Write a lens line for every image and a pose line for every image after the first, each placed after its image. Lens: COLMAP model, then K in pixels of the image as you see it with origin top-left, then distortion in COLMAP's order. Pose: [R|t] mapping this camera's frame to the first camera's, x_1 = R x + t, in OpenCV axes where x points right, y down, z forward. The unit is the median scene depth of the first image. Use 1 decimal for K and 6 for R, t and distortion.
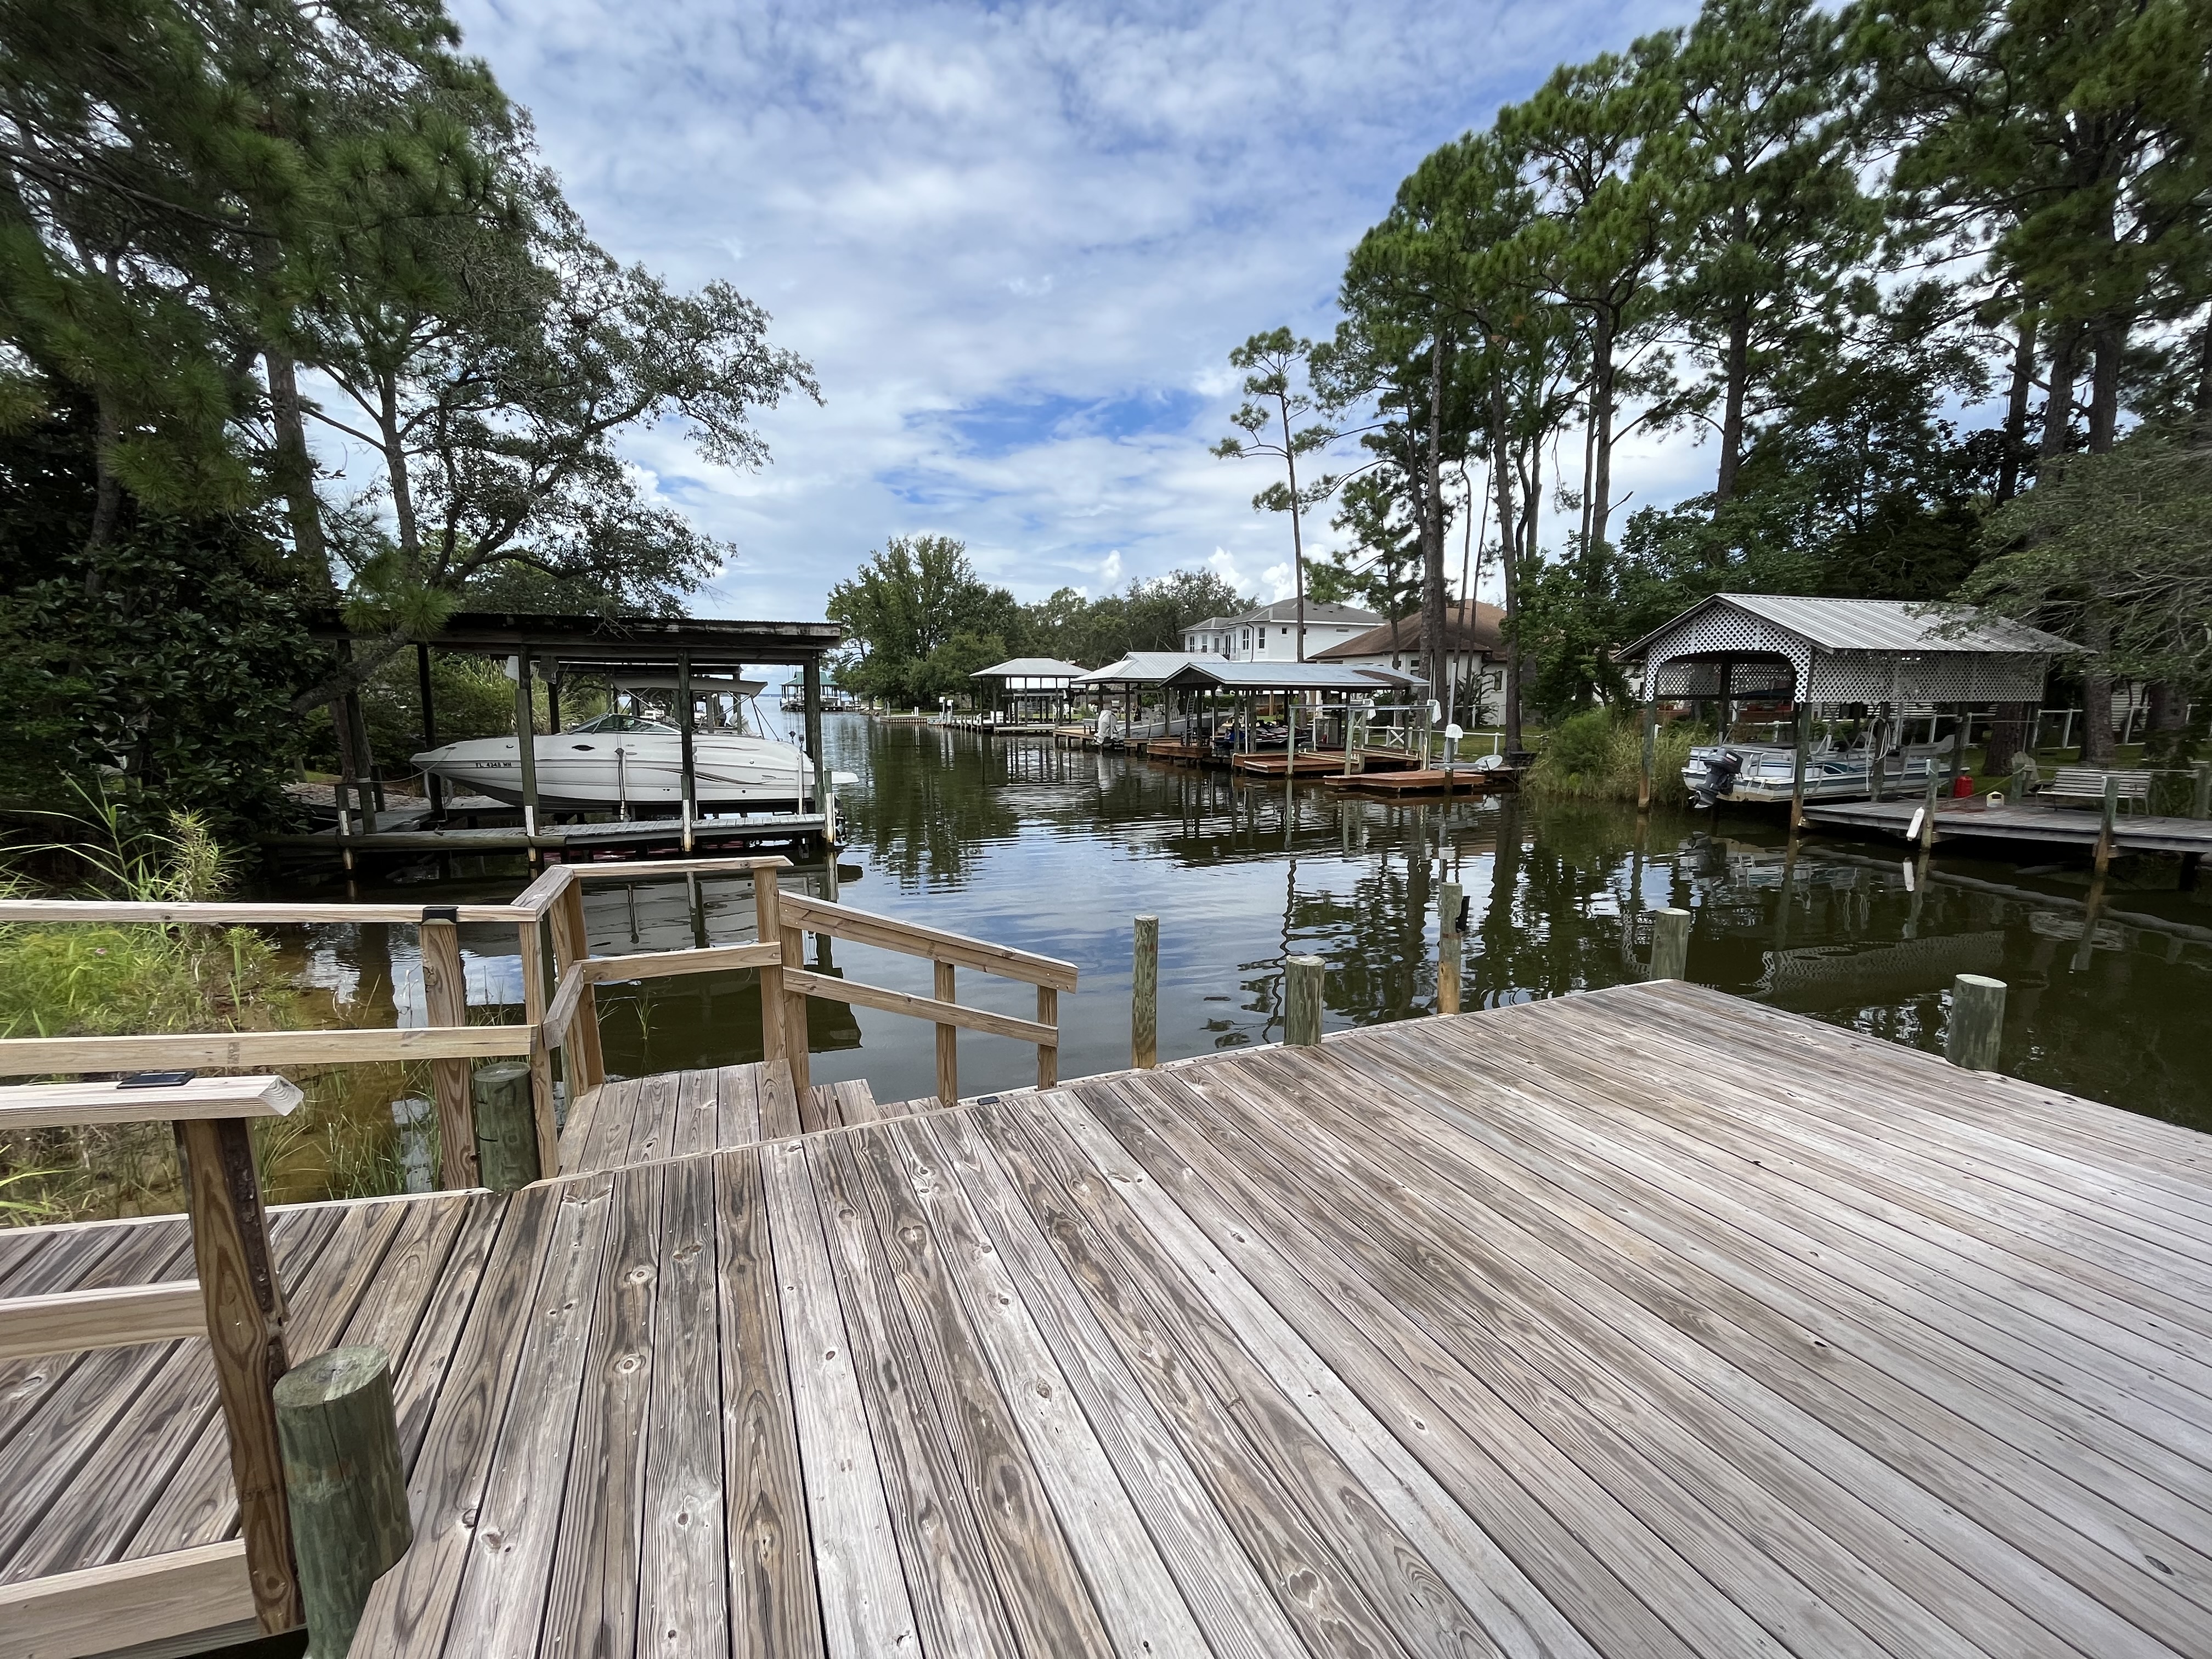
lens RADIAL K [[899.7, 0, 1101.9], [0, 899.7, 819.1], [0, 0, 1]] dist [0.020120, -0.000106]
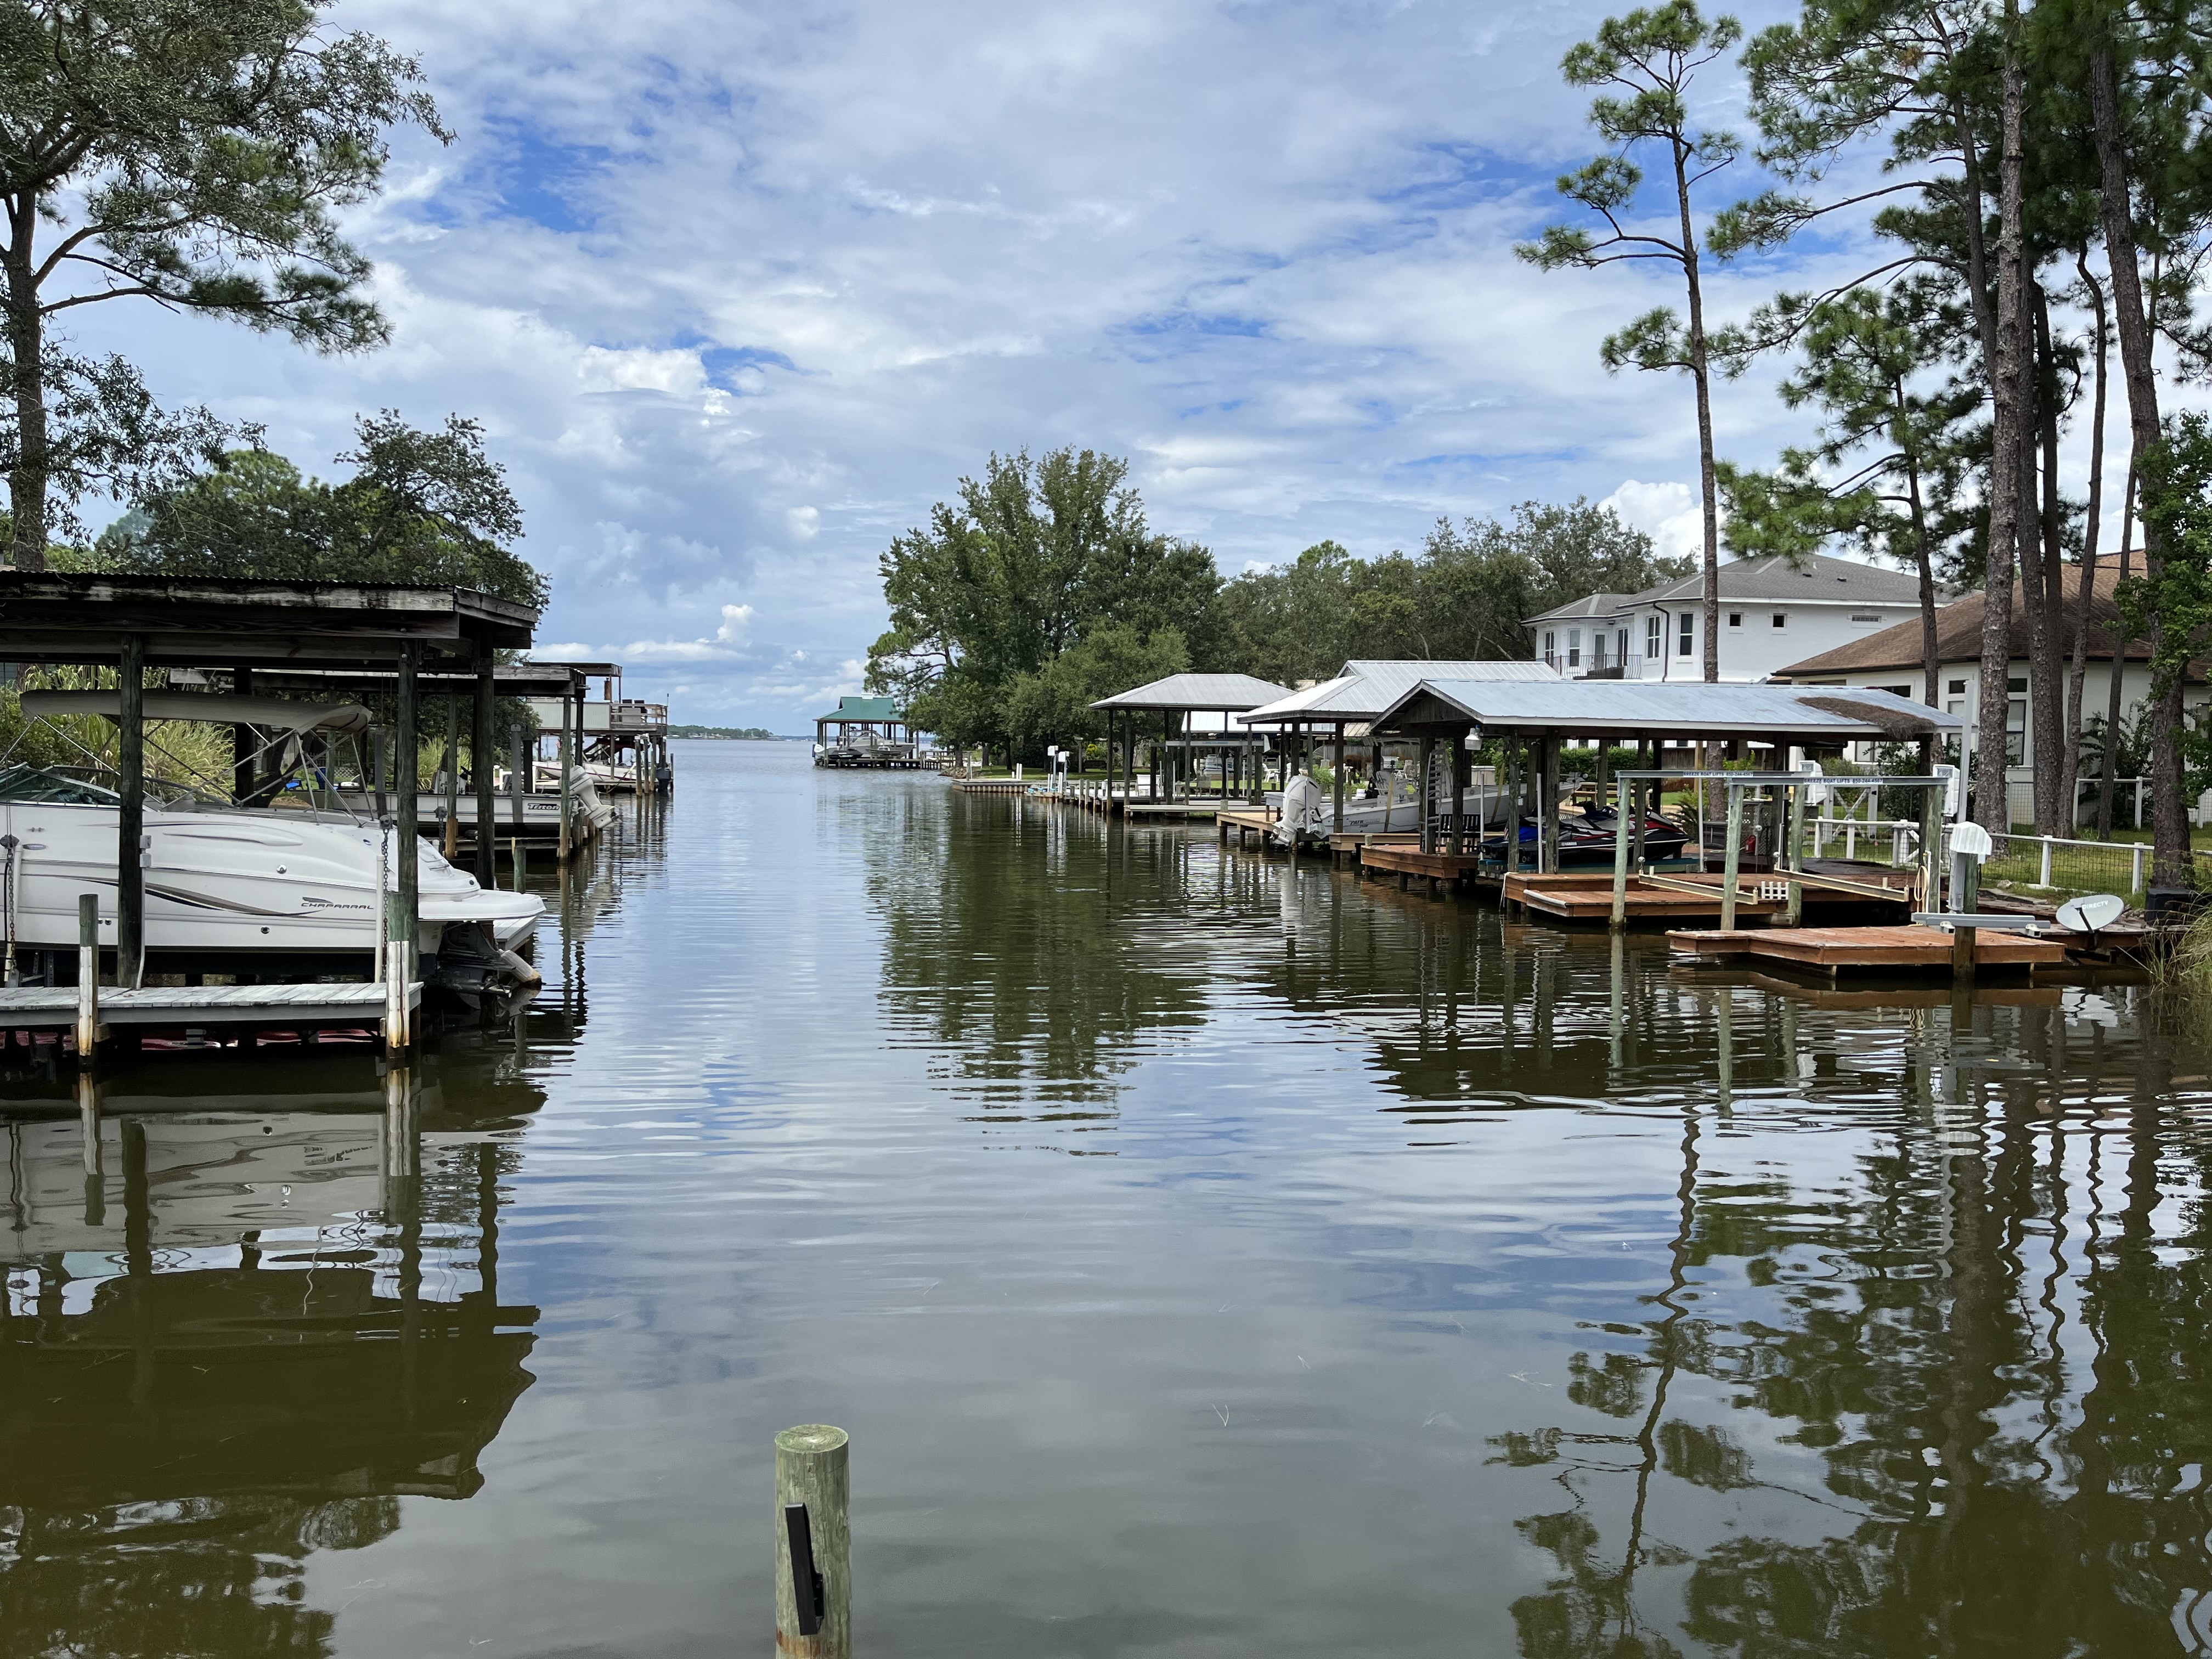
lens RADIAL K [[1695.9, 0, 1101.8], [0, 1695.9, 842.2], [0, 0, 1]] dist [0.058508, -0.037941]
pose [[0.980658, 0.025165, -0.194106, 0.078323], [-0.040495, 0.996329, -0.075419, -0.009400], [0.191495, 0.081820, 0.978077, 0.066795]]
